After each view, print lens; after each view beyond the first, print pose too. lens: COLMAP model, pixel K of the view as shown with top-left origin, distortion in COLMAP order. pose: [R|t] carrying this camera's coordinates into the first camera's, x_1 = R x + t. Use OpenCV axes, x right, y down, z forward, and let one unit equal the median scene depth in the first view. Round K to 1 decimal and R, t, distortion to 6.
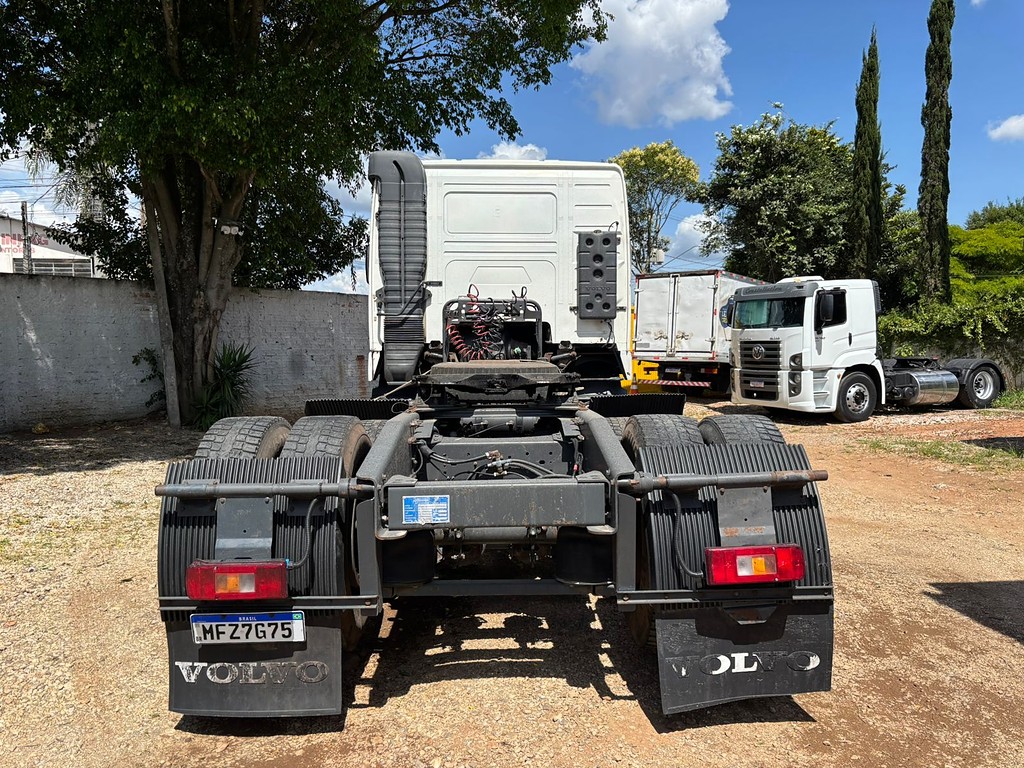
lens RADIAL K [[774.8, 0, 517.8], [0, 774.8, 391.5], [0, 0, 1]] dist [0.041062, -0.053530]
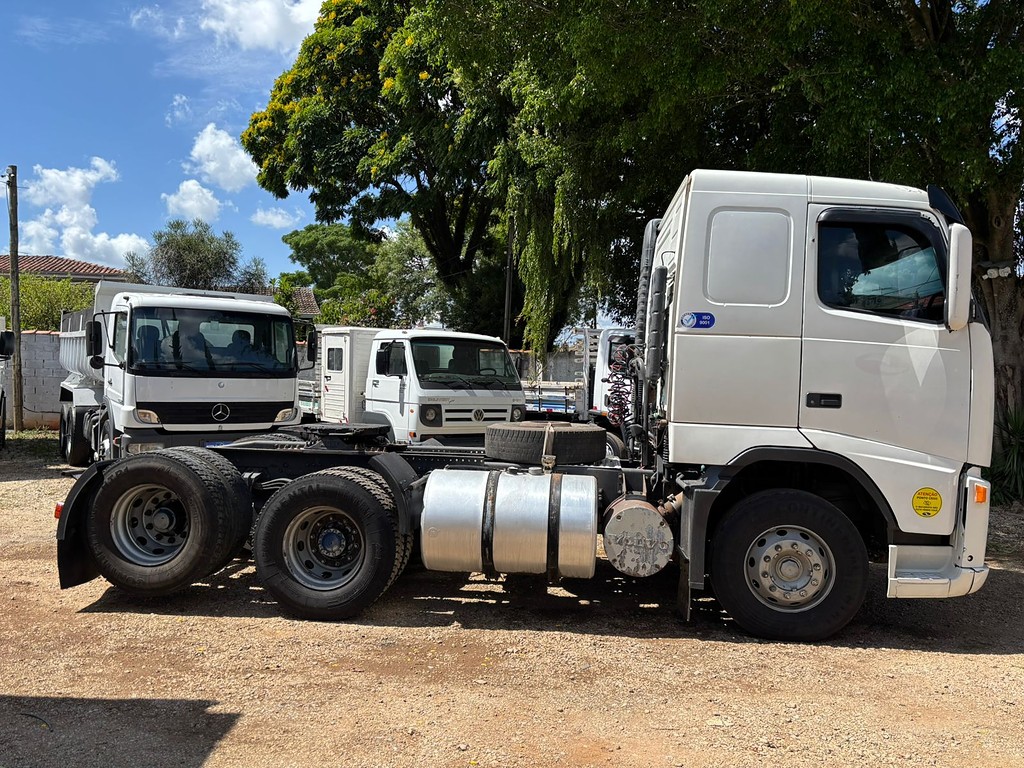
lens RADIAL K [[774.8, 0, 512.3], [0, 774.8, 387.6], [0, 0, 1]] dist [0.041062, -0.053530]
pose [[-0.108366, -0.002381, -0.994108, 0.901947], [-0.069315, 0.997581, 0.005167, -0.078866], [0.991692, 0.069467, -0.108269, 0.939302]]
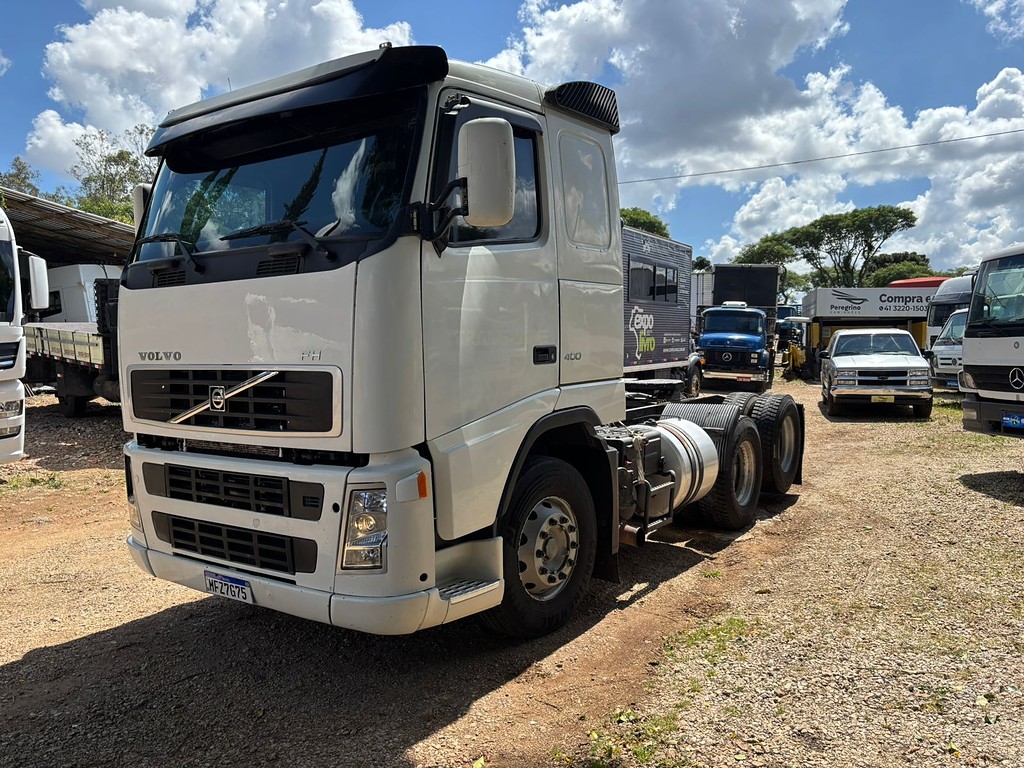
lens RADIAL K [[774.8, 0, 514.9], [0, 774.8, 387.4], [0, 0, 1]] dist [0.041062, -0.053530]
pose [[-0.806414, -0.020569, 0.590994, -0.536930], [0.040765, 0.995084, 0.090257, -0.112781], [-0.589945, 0.096877, -0.801611, 1.643920]]
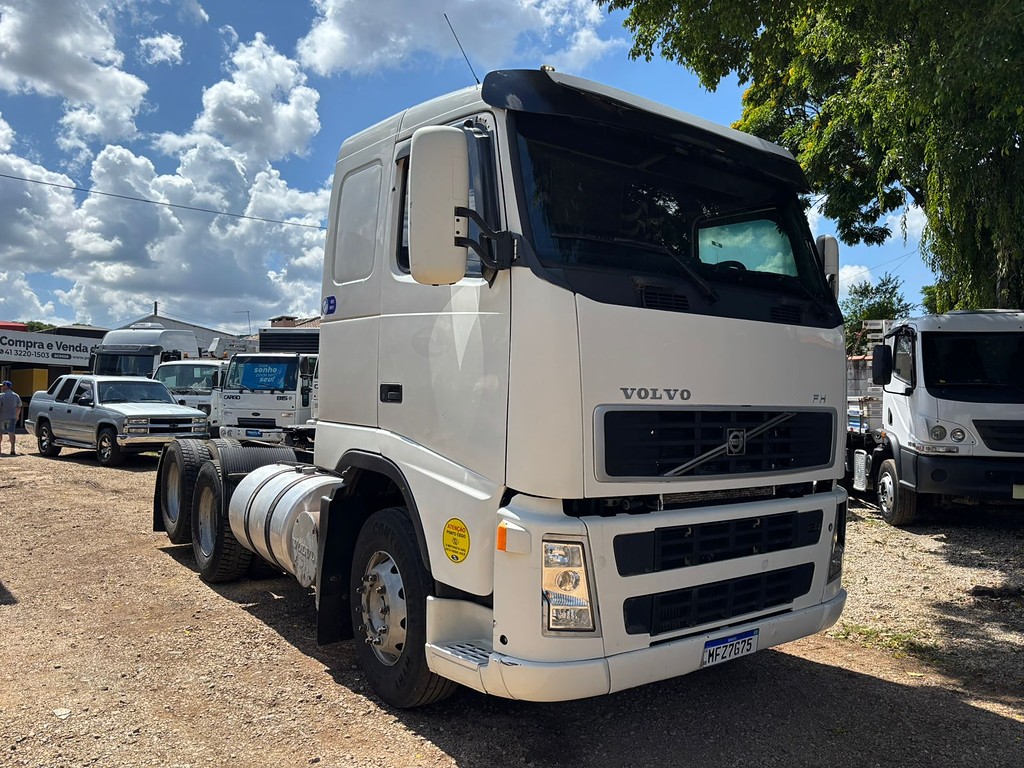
lens RADIAL K [[774.8, 0, 512.8], [0, 774.8, 389.8], [0, 0, 1]] dist [0.041062, -0.053530]
pose [[-0.818678, -0.022786, -0.573801, 0.394509], [-0.045882, 0.998614, 0.025806, -0.104359], [0.572417, 0.047454, -0.818588, 1.662011]]
